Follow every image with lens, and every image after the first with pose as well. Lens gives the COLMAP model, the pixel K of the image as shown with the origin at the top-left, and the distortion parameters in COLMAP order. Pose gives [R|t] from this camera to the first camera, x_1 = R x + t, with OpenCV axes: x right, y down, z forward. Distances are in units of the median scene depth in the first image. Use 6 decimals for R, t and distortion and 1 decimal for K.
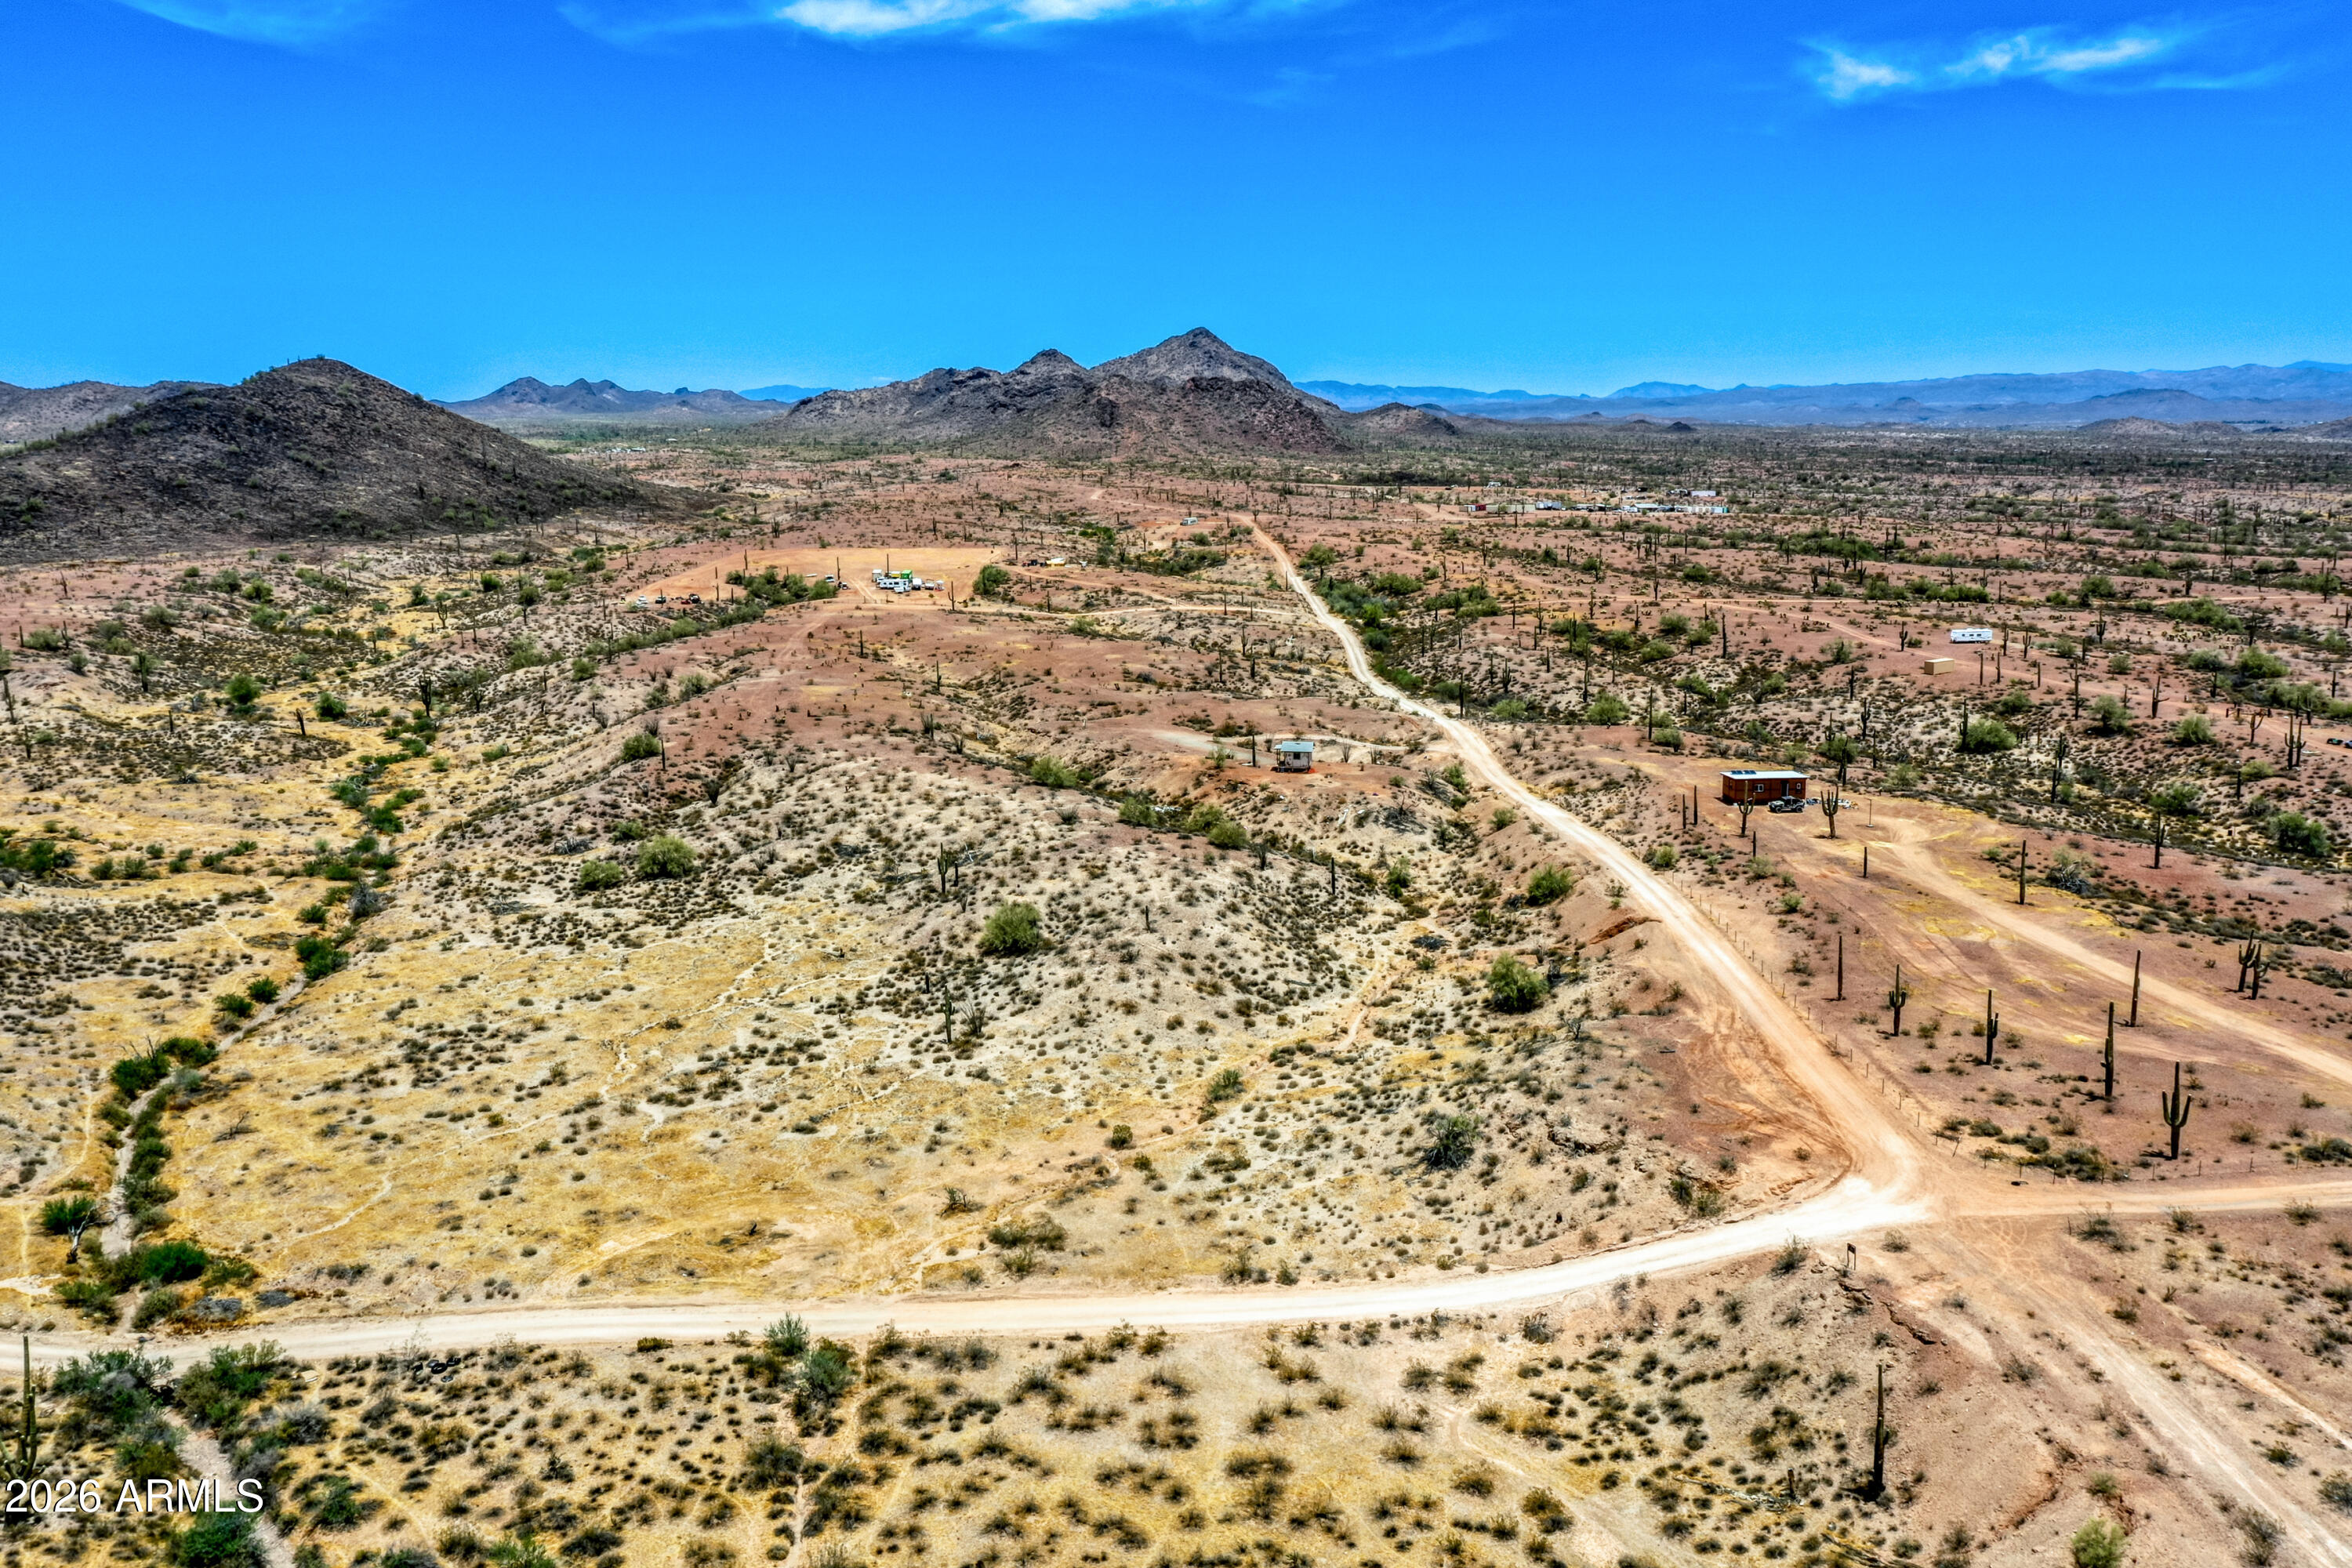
lens RADIAL K [[1877.0, 0, 1215.6], [0, 1877.0, 823.8], [0, 0, 1]] dist [0.006174, 0.002907]
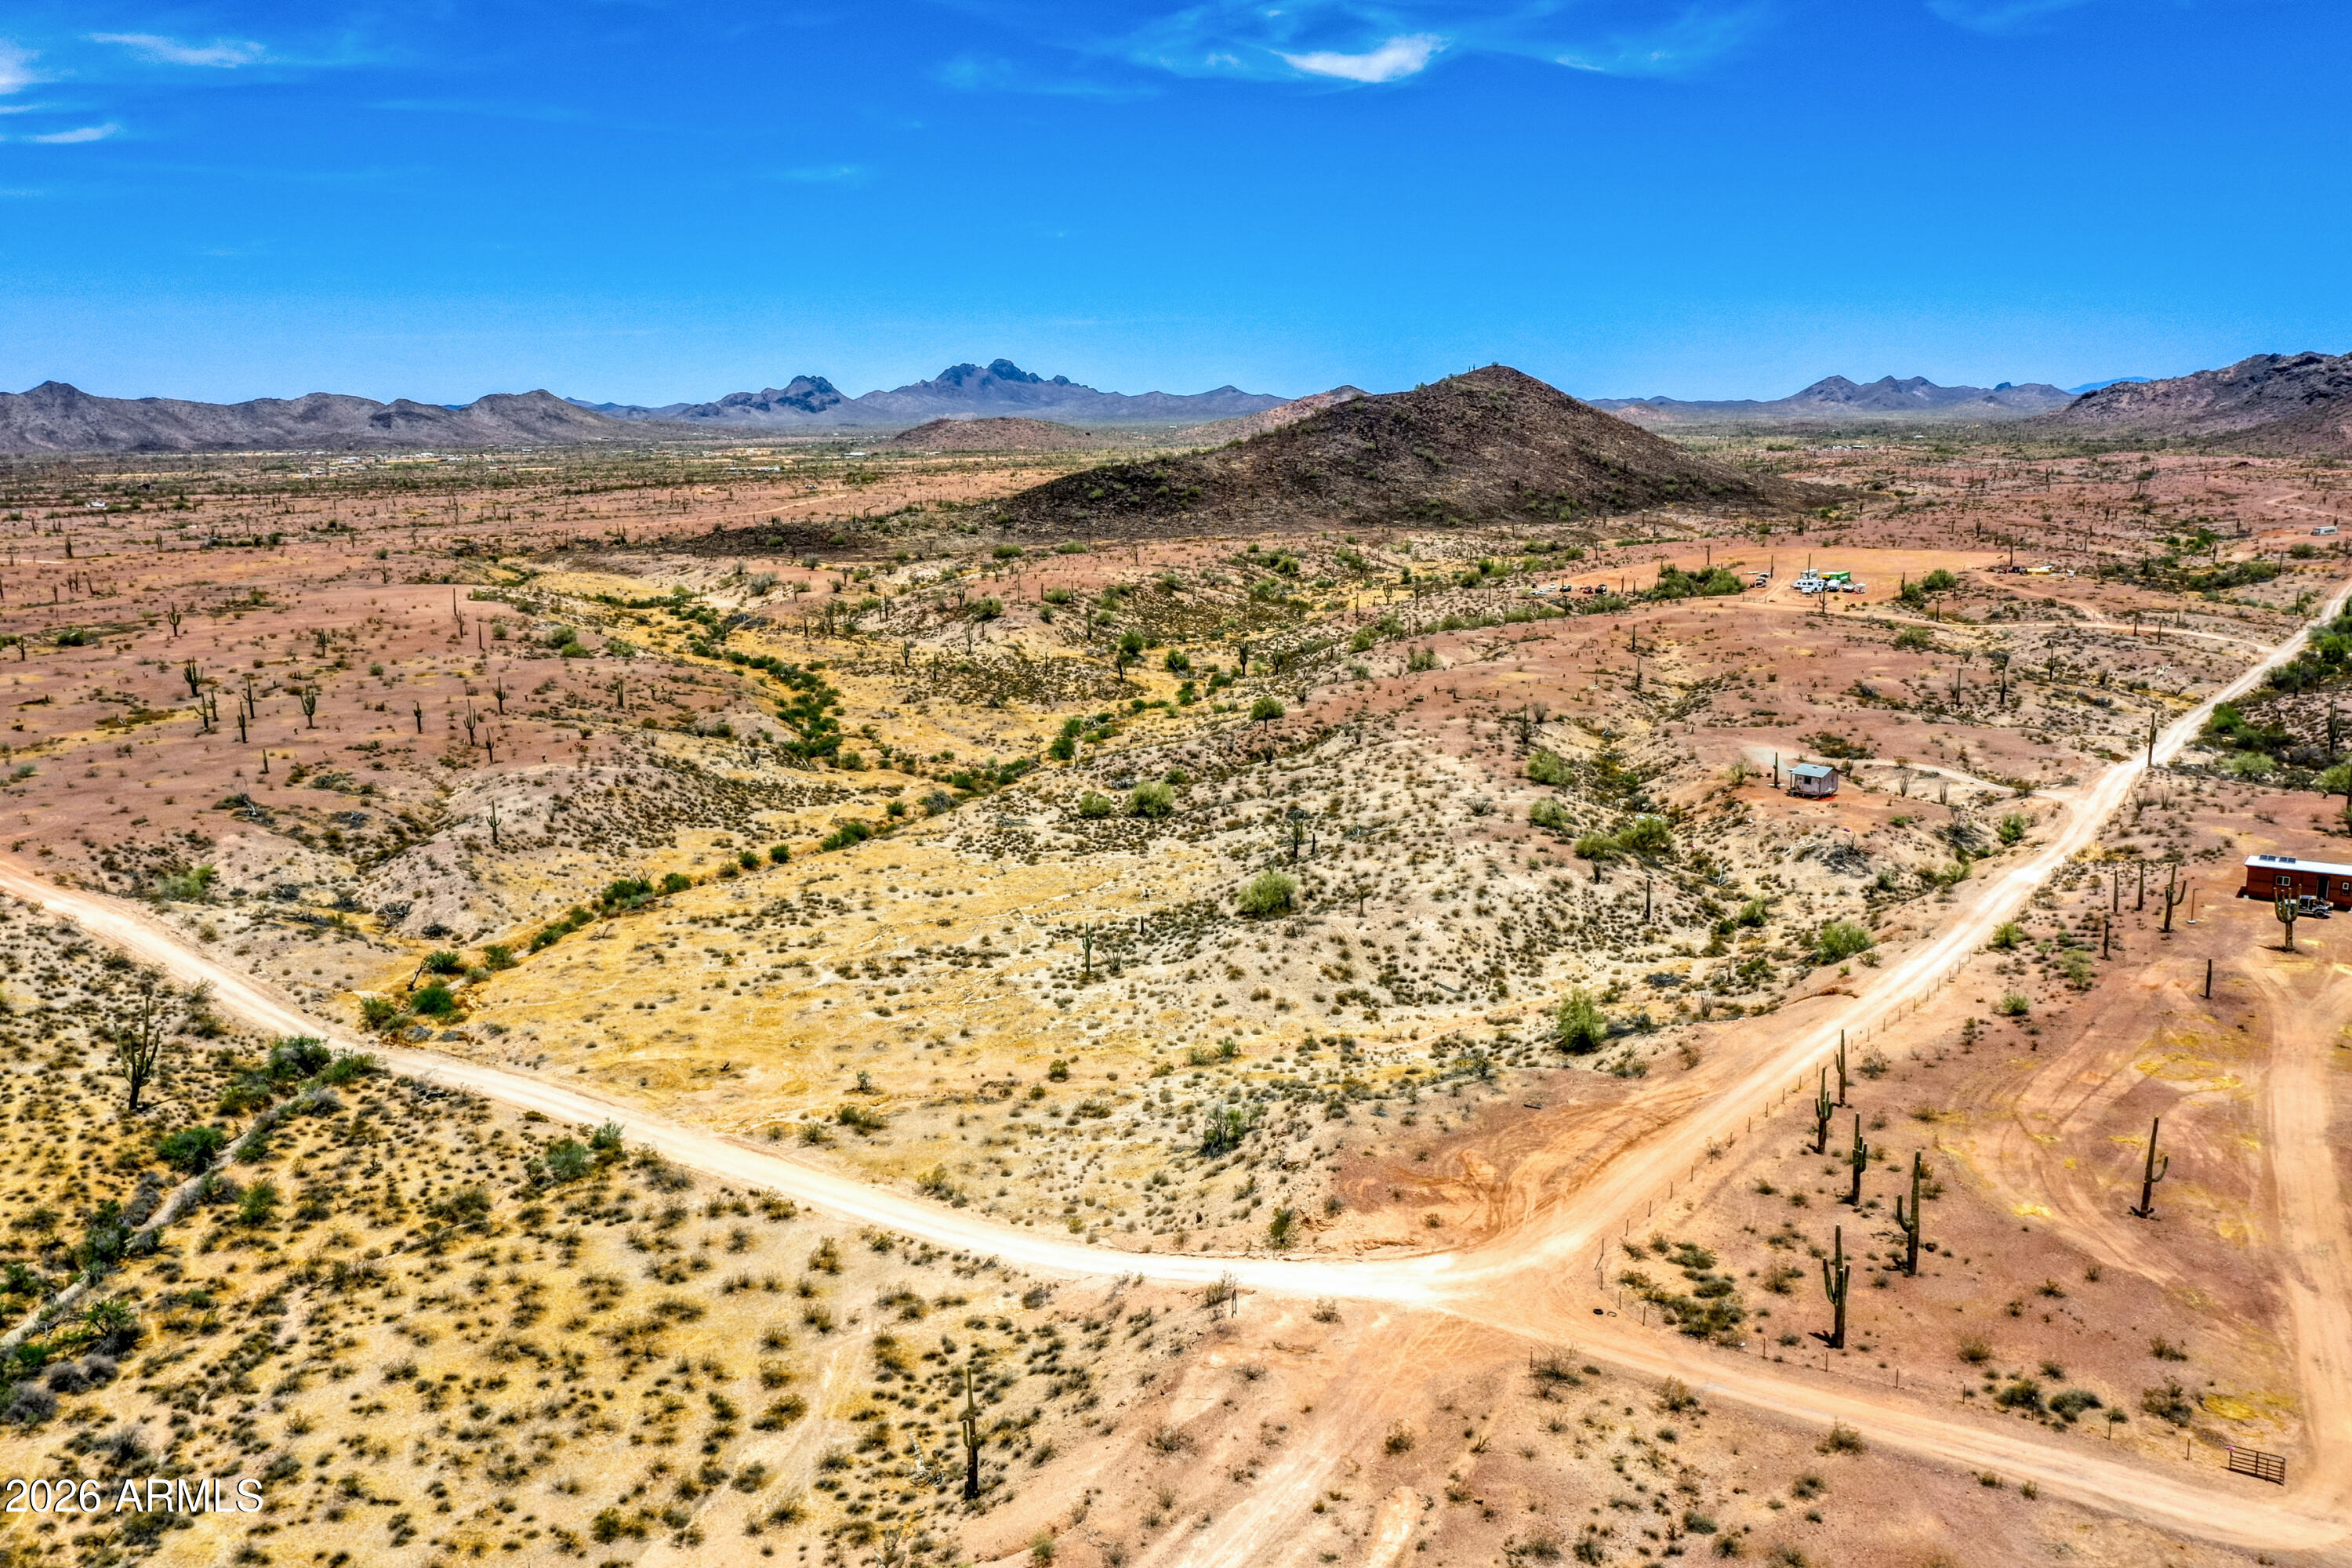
lens RADIAL K [[1877.0, 0, 1163.8], [0, 1877.0, 780.3], [0, 0, 1]] dist [0.006174, 0.002907]
pose [[0.775202, 0.111044, -0.621877, 0.146957], [-0.124295, 0.991997, 0.022193, -0.007182], [0.619365, 0.060092, 0.782800, 0.040150]]
